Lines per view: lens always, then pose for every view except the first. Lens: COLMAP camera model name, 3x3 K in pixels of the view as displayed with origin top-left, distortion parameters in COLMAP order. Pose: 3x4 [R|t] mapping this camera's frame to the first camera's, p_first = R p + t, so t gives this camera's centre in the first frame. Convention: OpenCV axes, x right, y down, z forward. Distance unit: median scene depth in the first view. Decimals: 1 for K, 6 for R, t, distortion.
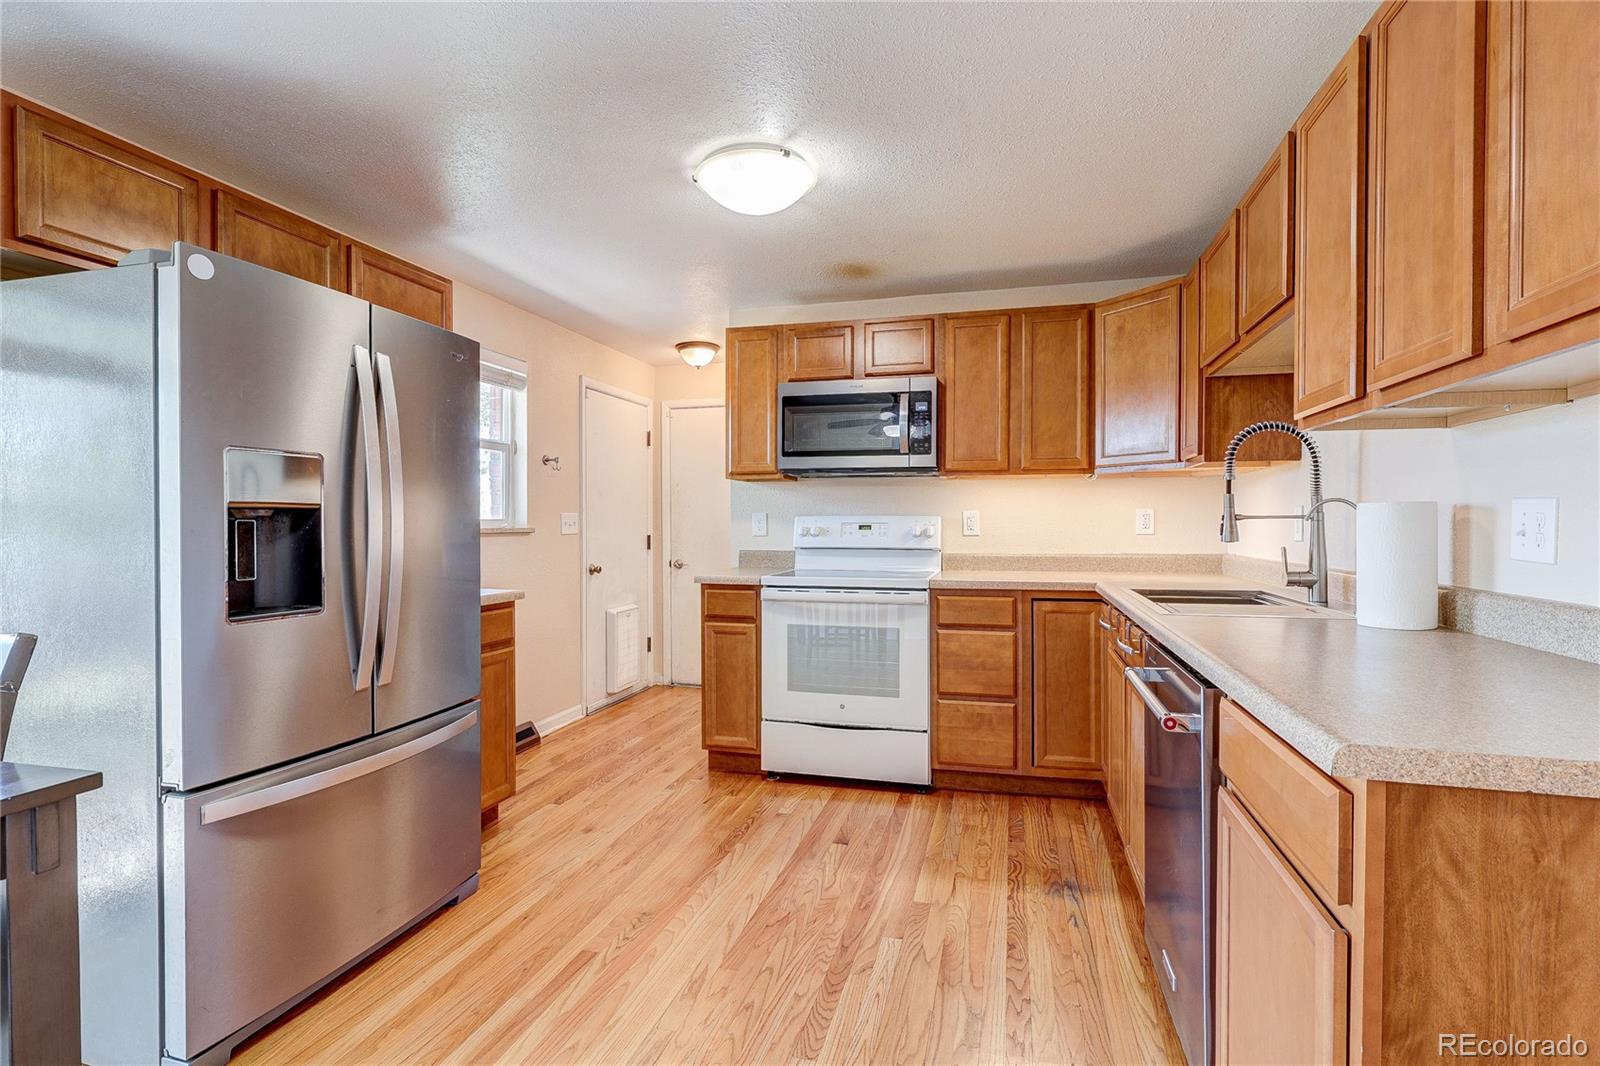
lens RADIAL K [[760.9, 0, 798.7], [0, 760.9, 530.9], [0, 0, 1]] dist [-0.005296, 0.000939]
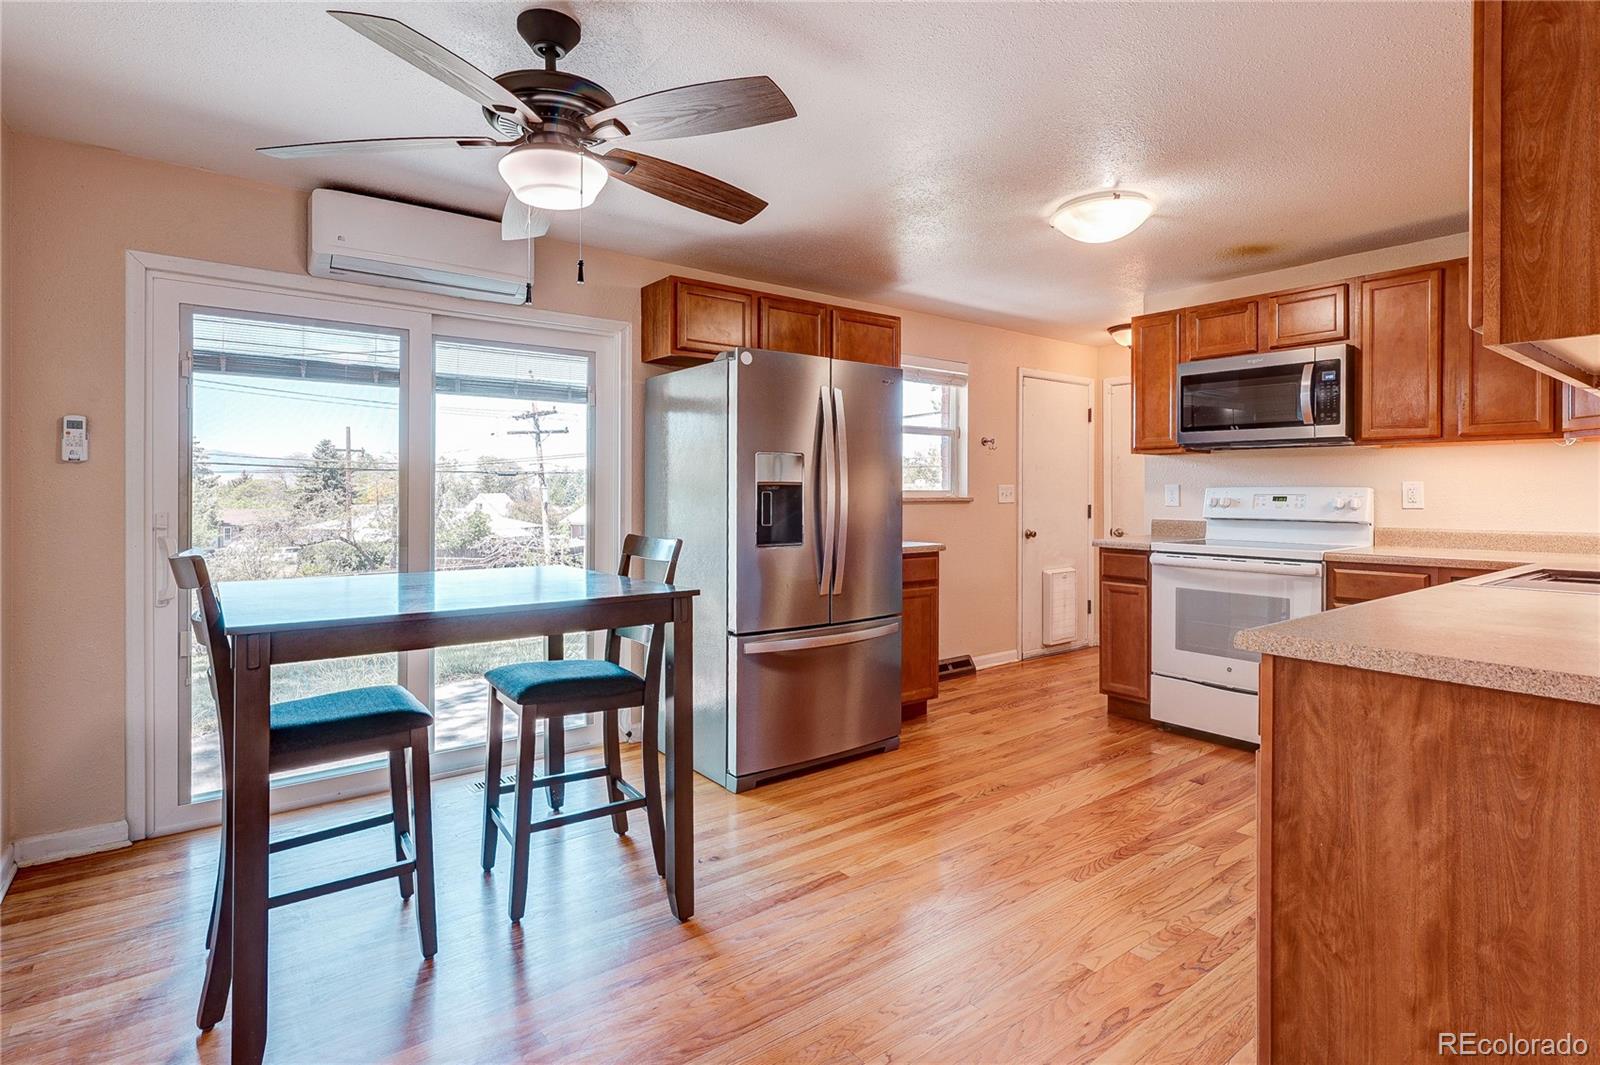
lens RADIAL K [[760.9, 0, 779.8], [0, 760.9, 489.1], [0, 0, 1]] dist [-0.005296, 0.000939]
pose [[0.788937, -0.000818, -0.614473, 0.262101], [-0.008609, 0.999886, -0.012383, 0.000816], [0.614413, 0.015059, 0.788841, -0.260695]]
